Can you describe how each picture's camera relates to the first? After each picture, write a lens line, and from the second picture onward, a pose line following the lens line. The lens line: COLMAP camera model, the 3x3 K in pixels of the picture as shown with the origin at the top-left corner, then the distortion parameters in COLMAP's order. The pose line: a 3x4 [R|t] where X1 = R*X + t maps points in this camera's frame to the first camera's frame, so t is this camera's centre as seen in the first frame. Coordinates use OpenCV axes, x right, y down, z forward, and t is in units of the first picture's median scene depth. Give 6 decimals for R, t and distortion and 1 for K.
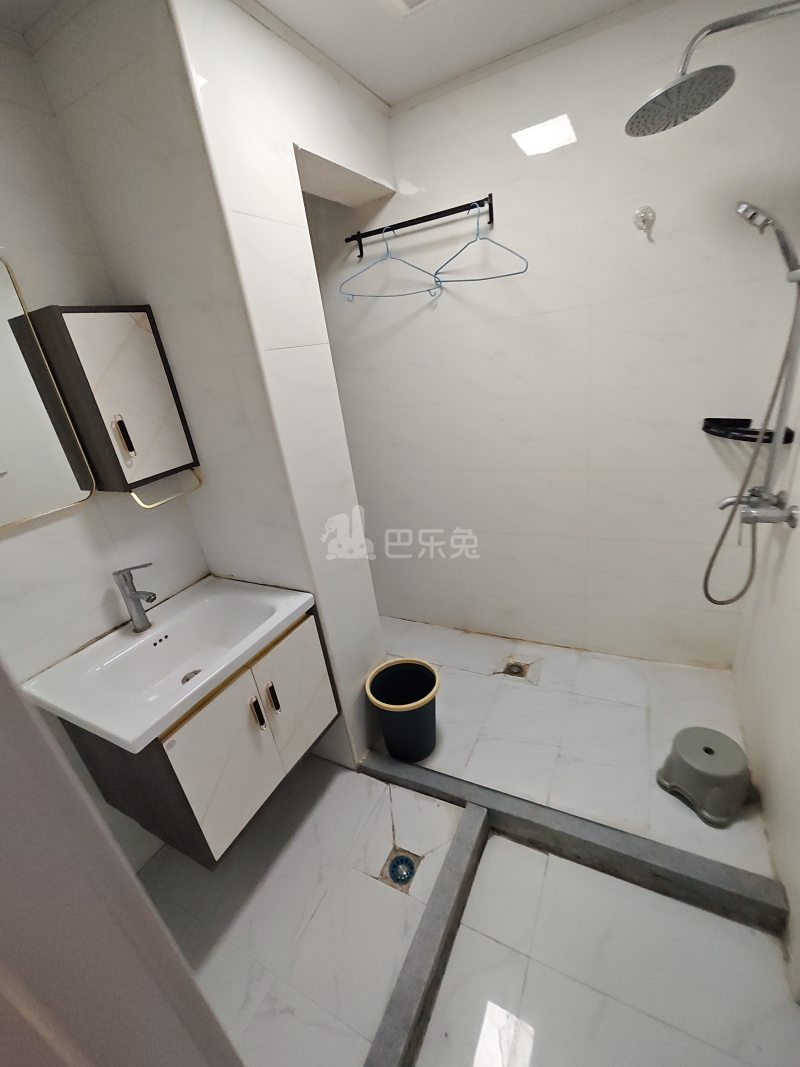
lens RADIAL K [[458.7, 0, 400.0], [0, 458.7, 533.5], [0, 0, 1]] dist [-0.012861, 0.009056]
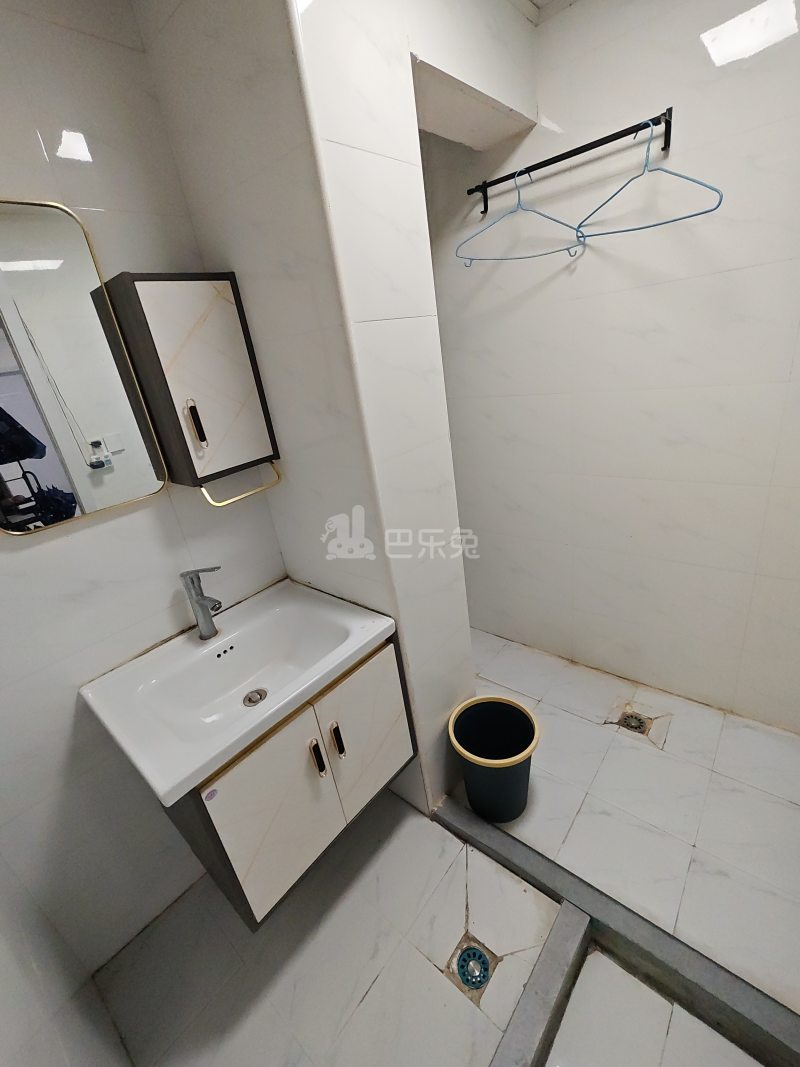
lens RADIAL K [[458.7, 0, 400.0], [0, 458.7, 533.5], [0, 0, 1]] dist [-0.012861, 0.009056]
pose [[0.974313, 0.083503, -0.209146, -0.017469], [-0.076837, 0.996248, 0.039813, -0.058138], [0.211686, -0.022720, 0.977074, 0.186772]]
